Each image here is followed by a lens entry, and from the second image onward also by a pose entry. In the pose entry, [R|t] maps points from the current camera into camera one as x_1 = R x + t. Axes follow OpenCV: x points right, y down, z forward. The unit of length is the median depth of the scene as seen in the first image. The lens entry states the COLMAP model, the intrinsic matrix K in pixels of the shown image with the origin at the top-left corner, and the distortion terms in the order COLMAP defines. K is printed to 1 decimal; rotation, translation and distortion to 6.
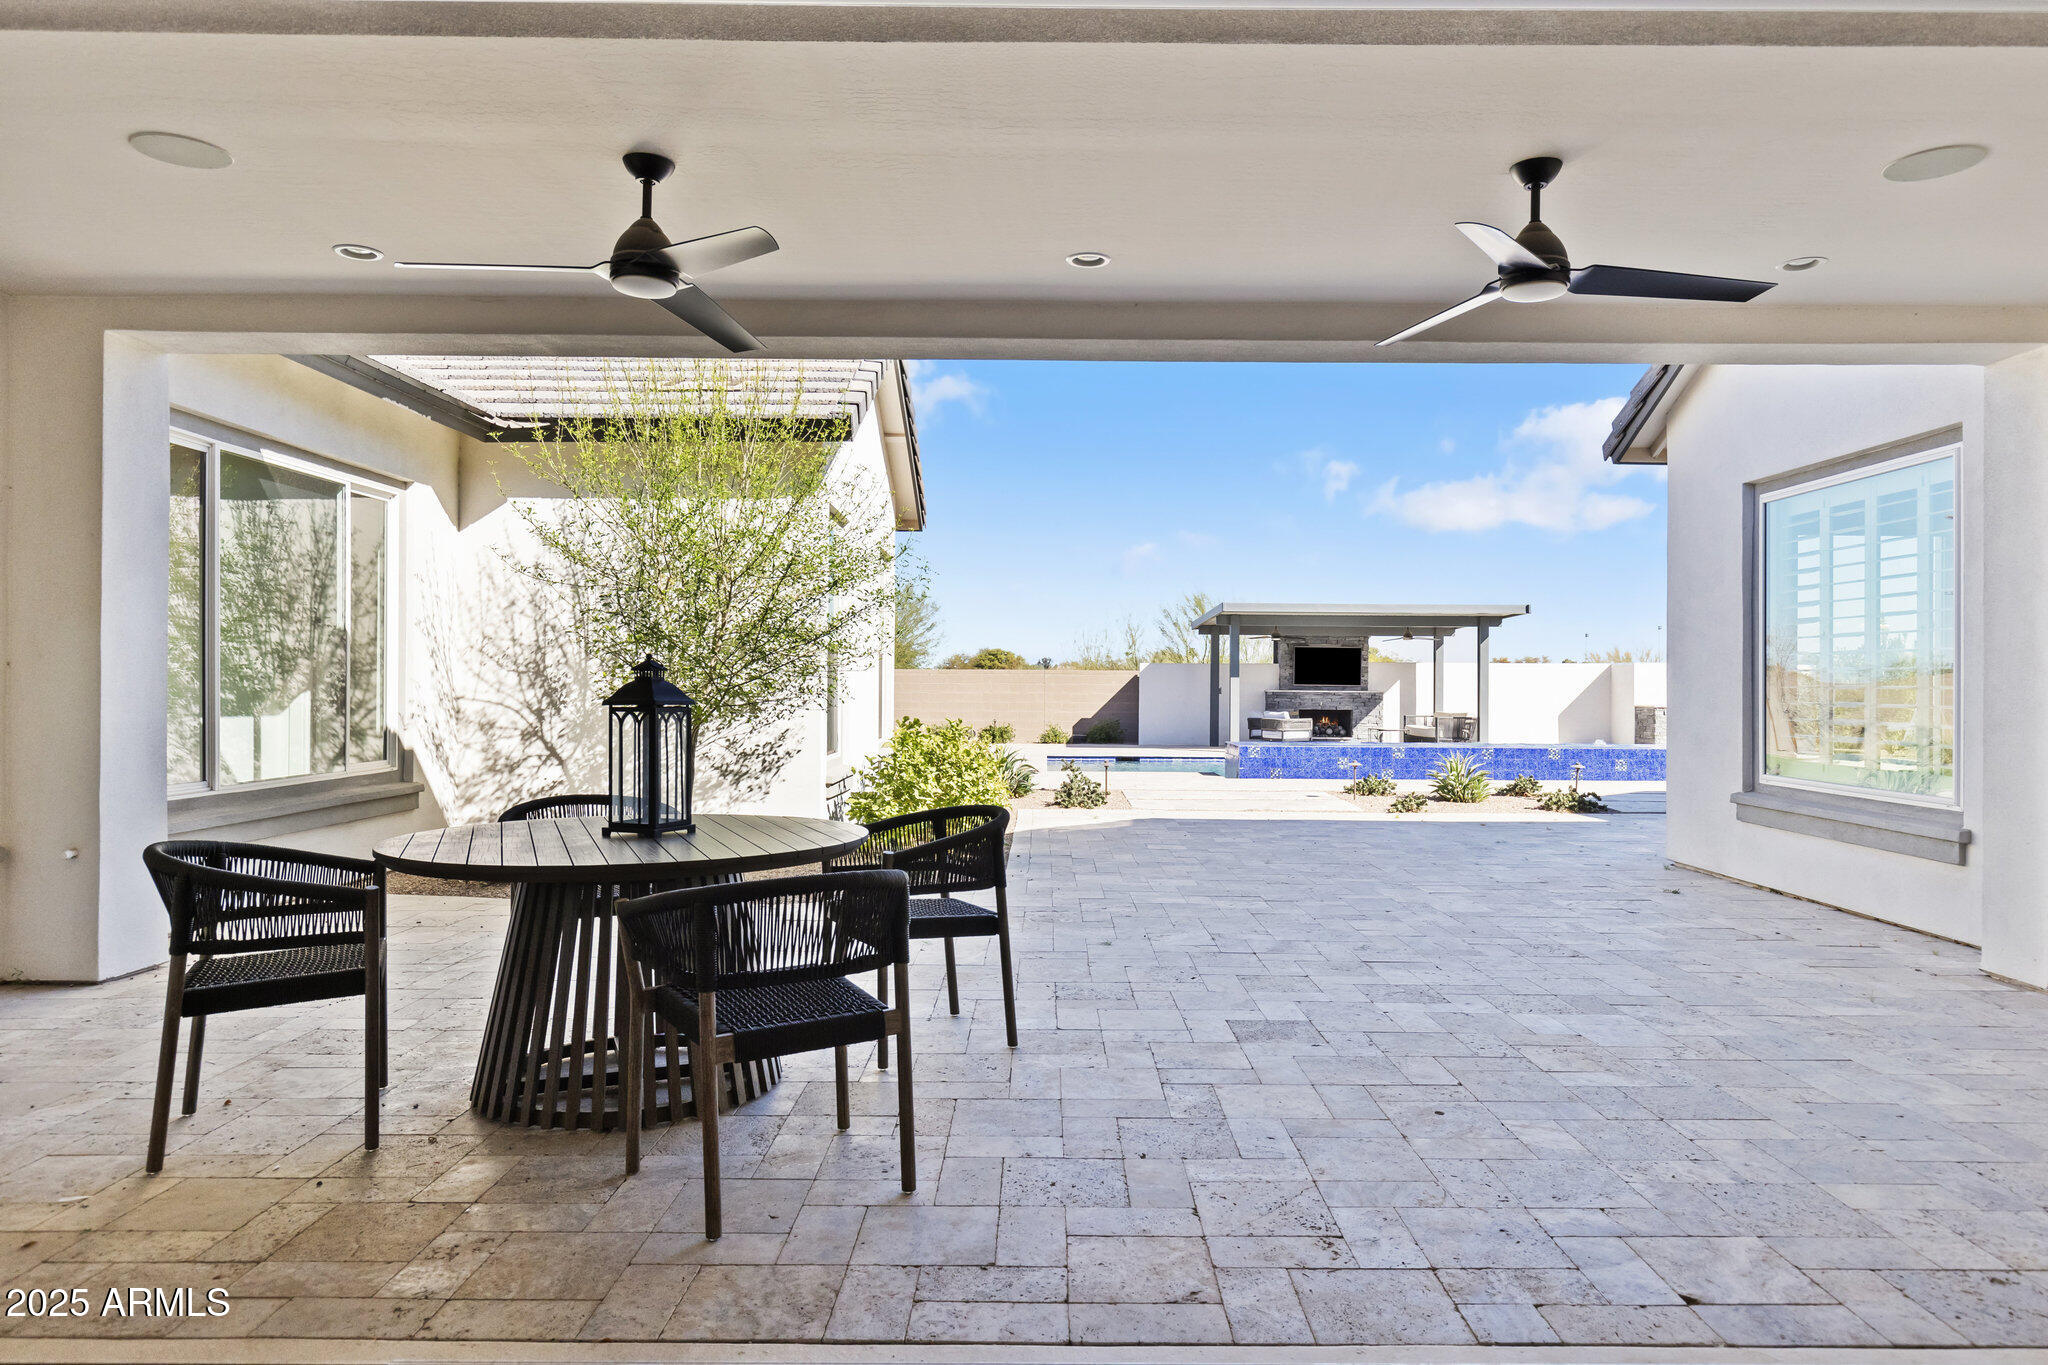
lens RADIAL K [[1299.4, 0, 1046.4], [0, 1299.4, 680.2], [0, 0, 1]] dist [0.000624, -0.000385]
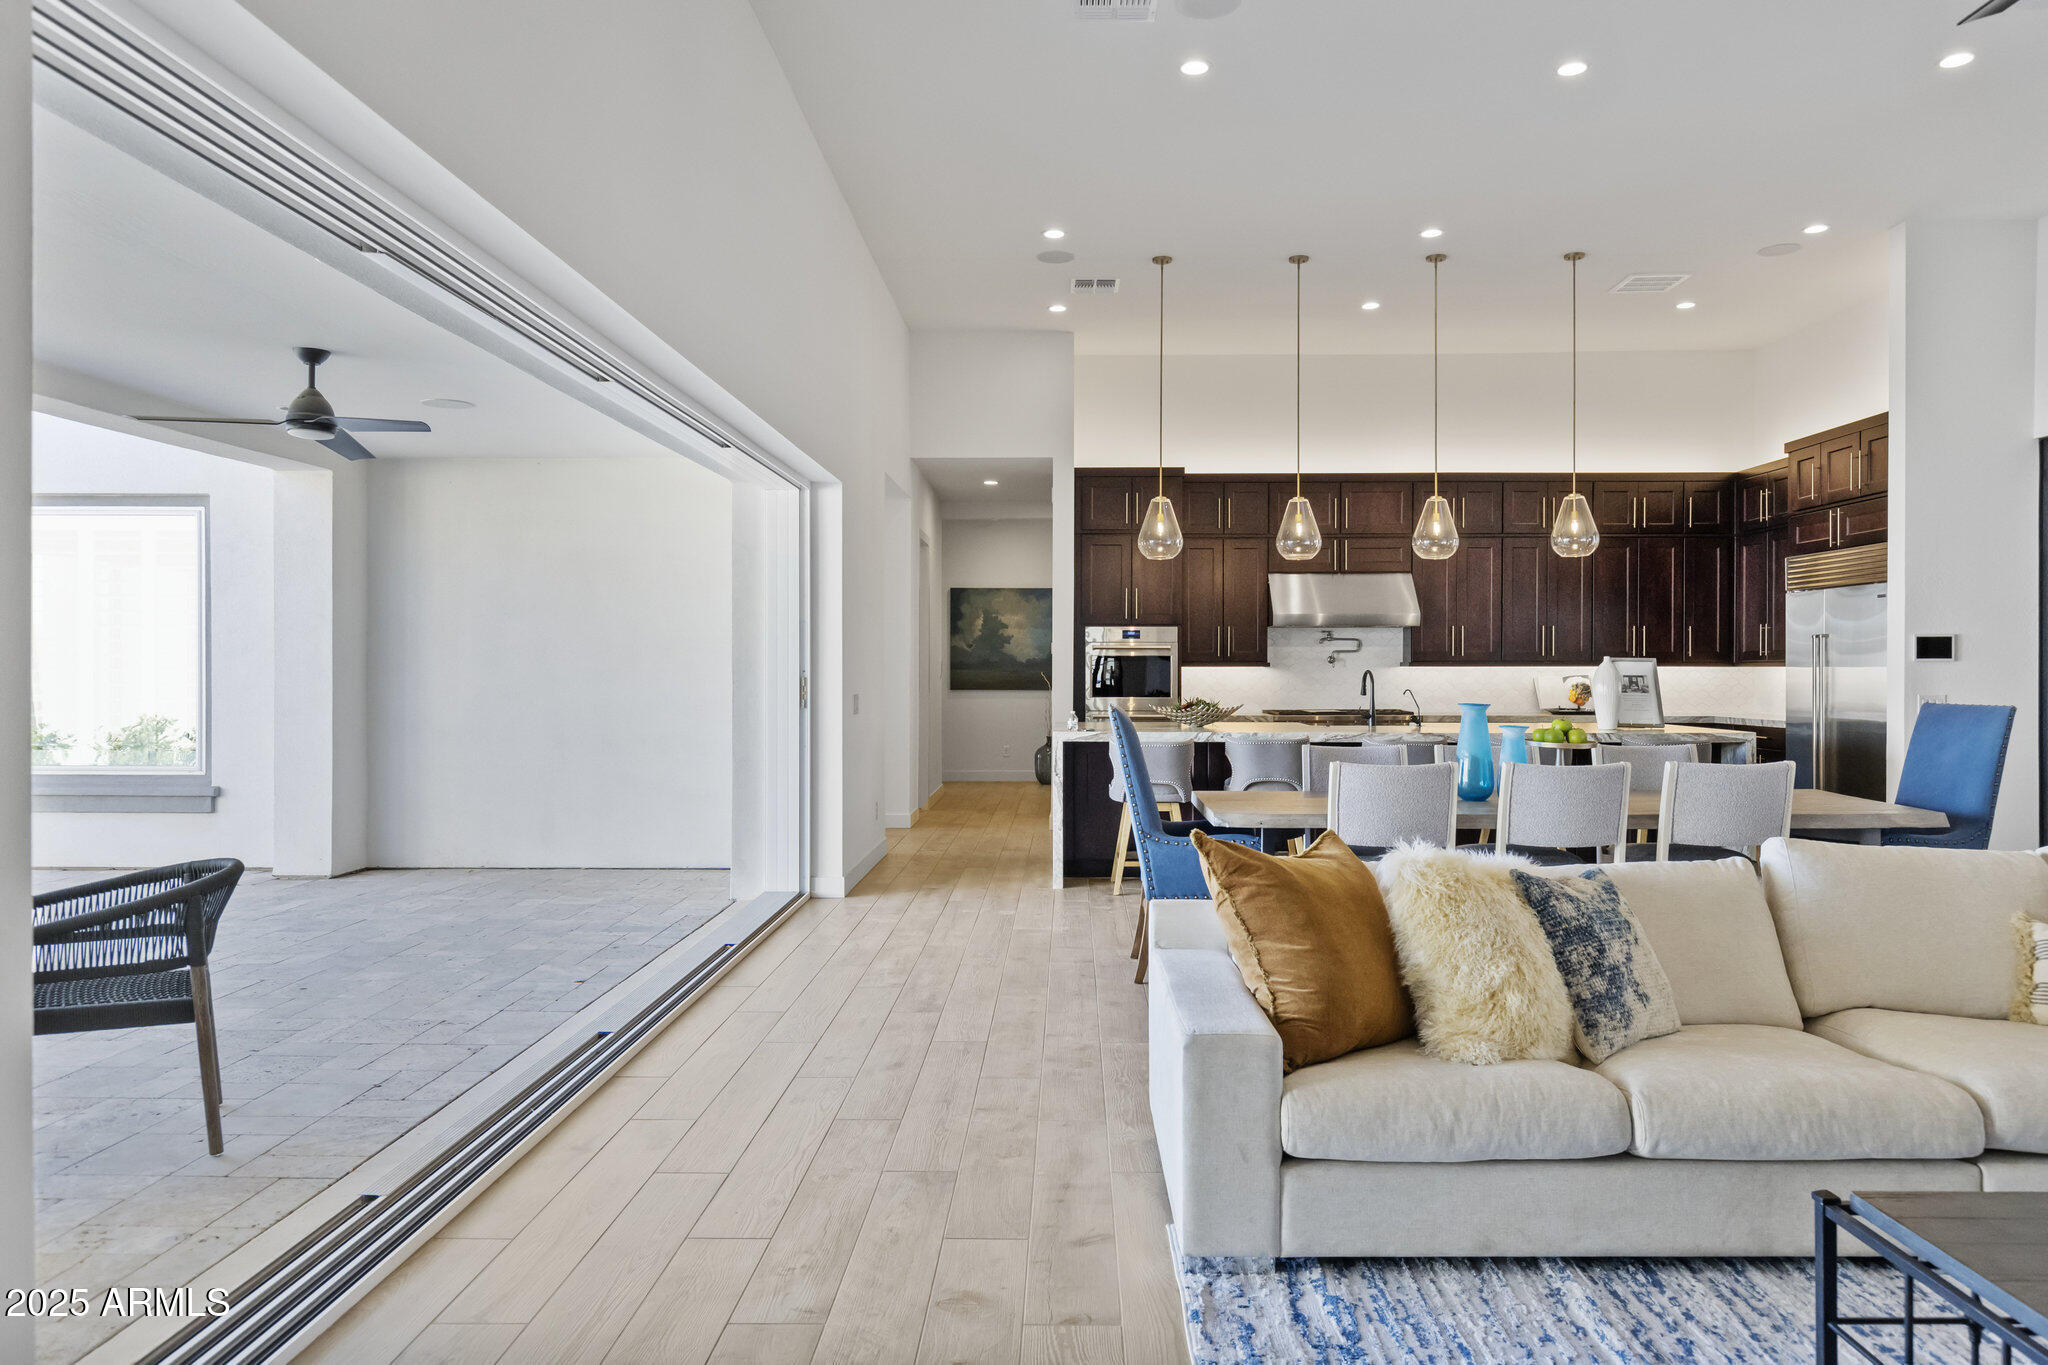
lens RADIAL K [[1299.4, 0, 1046.4], [0, 1299.4, 680.2], [0, 0, 1]] dist [0.000624, -0.000385]
pose [[0.020414, -0.015195, 0.999676, -0.187551], [-0.004909, 0.999871, 0.015298, -0.007204], [-0.999780, -0.005220, 0.020337, 0.020419]]
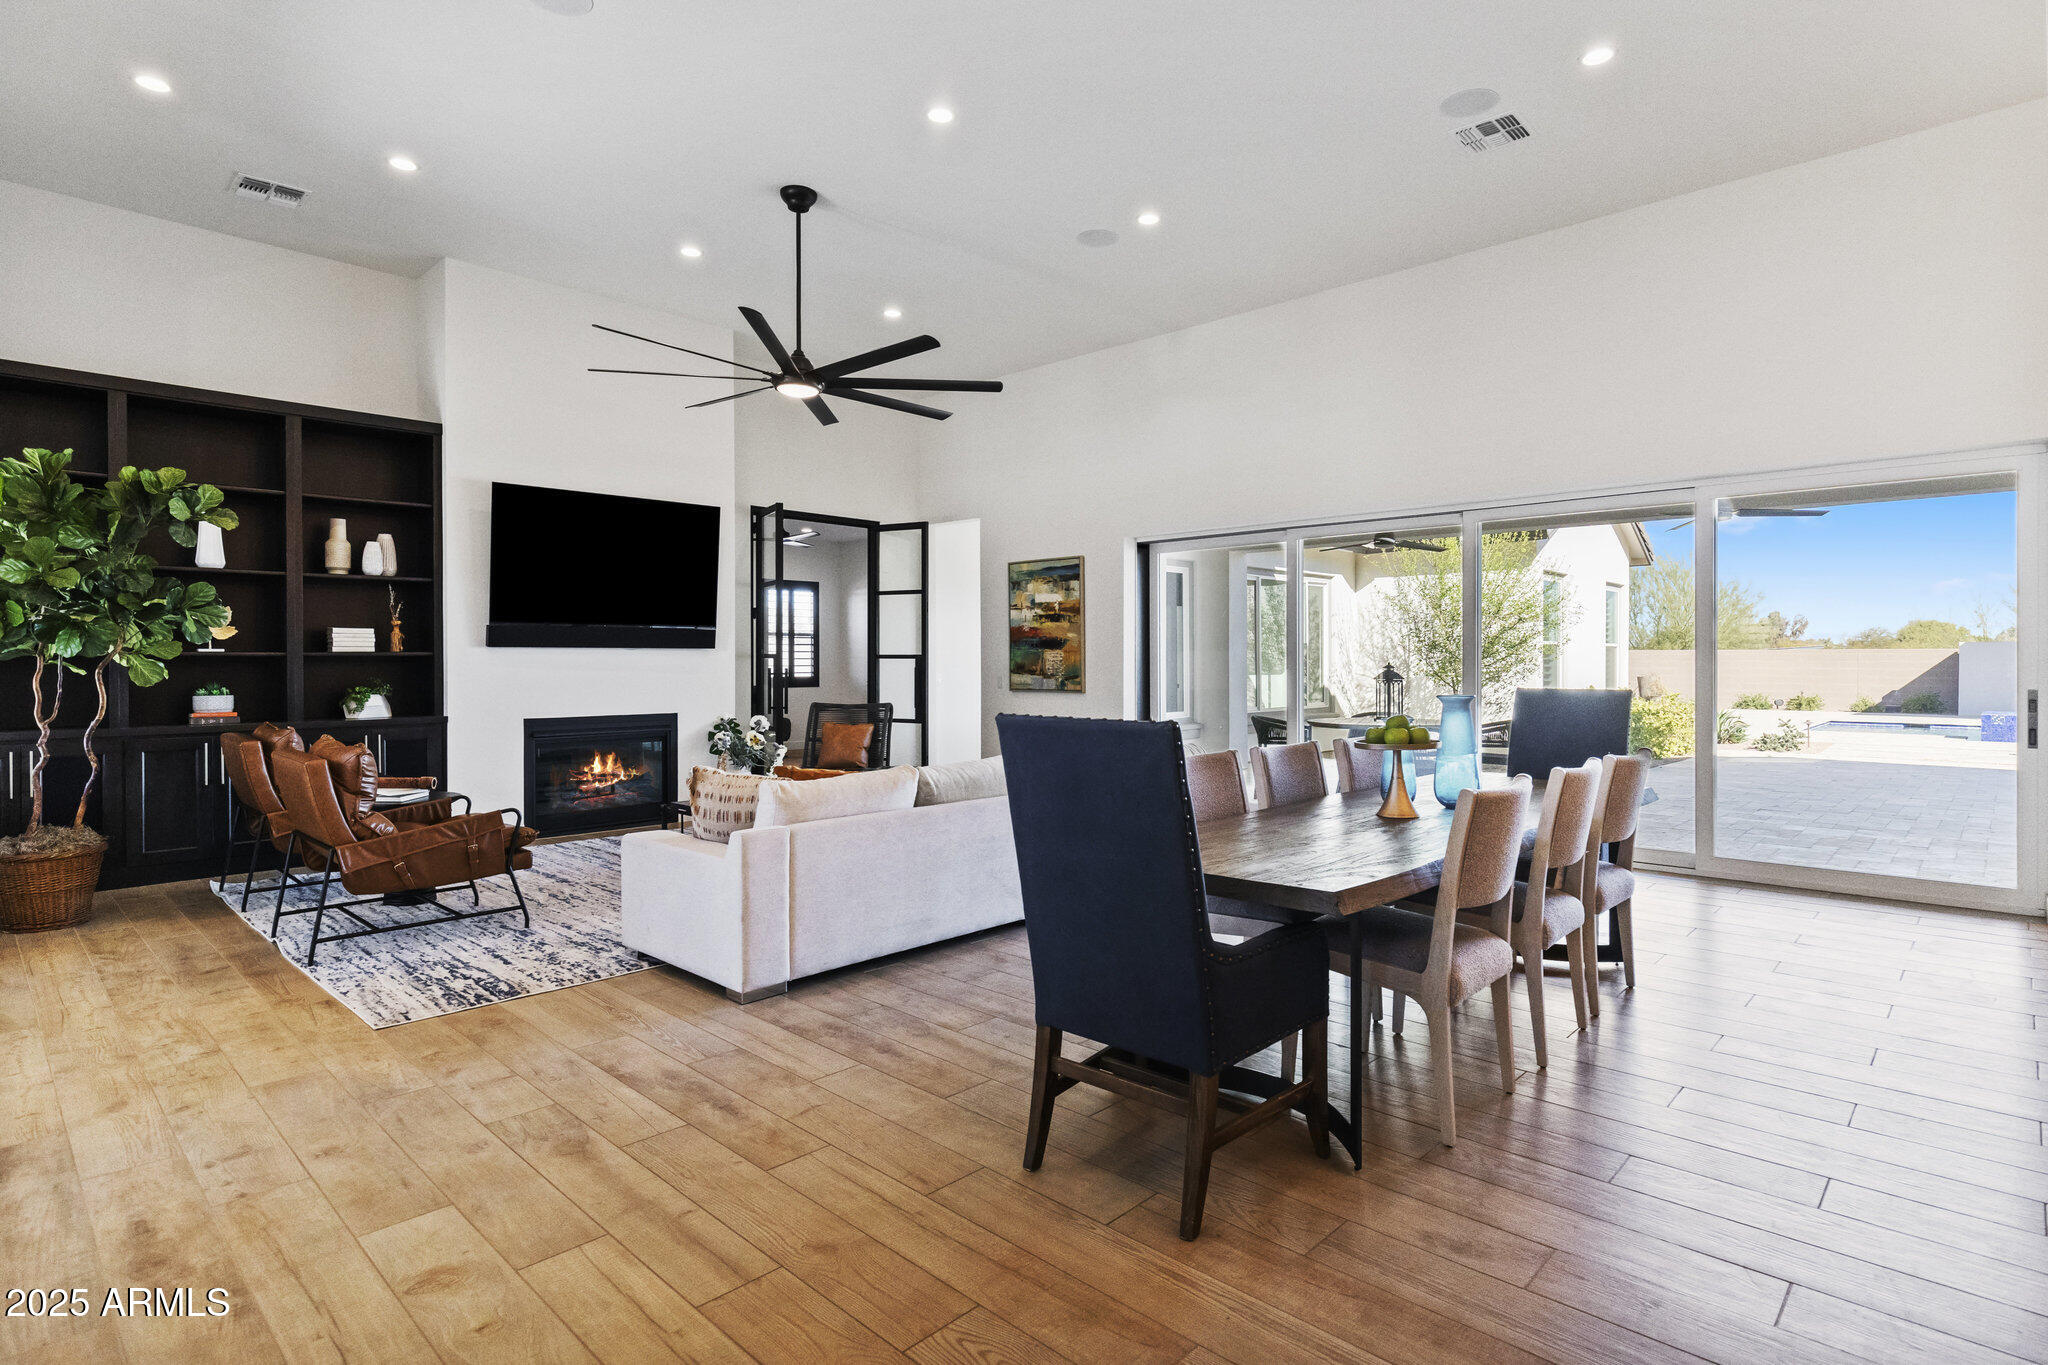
lens RADIAL K [[1035.8, 0, 1044.4], [0, 1035.8, 665.2], [0, 0, 1]] dist [-0.001440, 0.000205]
pose [[0.727289, -0.001787, -0.686329, 0.135116], [0.008010, 0.999951, 0.005884, -0.005889], [0.686284, -0.009776, 0.727268, -0.231101]]
